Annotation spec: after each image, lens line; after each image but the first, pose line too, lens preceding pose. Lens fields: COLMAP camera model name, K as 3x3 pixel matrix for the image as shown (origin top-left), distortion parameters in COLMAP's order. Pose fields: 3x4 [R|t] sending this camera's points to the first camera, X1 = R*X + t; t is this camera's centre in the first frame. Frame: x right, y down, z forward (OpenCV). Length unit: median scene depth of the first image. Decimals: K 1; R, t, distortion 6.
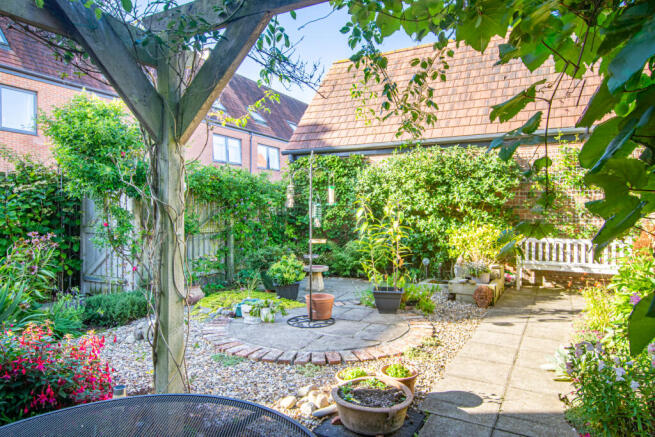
lens RADIAL K [[422.6, 0, 328.2], [0, 422.6, 217.2], [0, 0, 1]] dist [-0.008371, 0.004176]
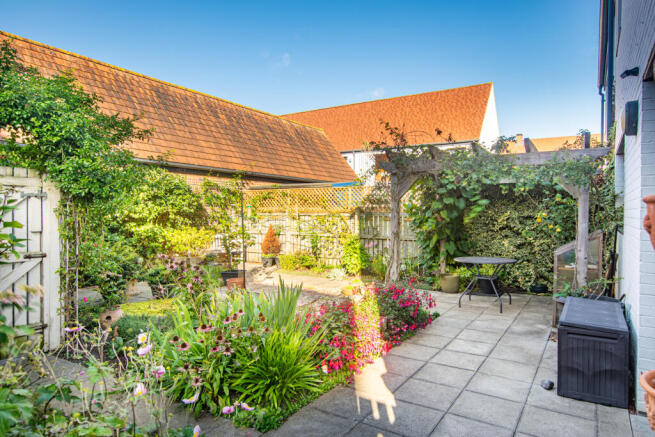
lens RADIAL K [[422.6, 0, 327.3], [0, 422.6, 216.9], [0, 0, 1]] dist [-0.008371, 0.004176]
pose [[0.069127, -0.010092, 0.997557, -0.955325], [0.003283, 0.999946, 0.009889, -0.029304], [-0.997602, 0.002591, 0.069156, 0.391624]]
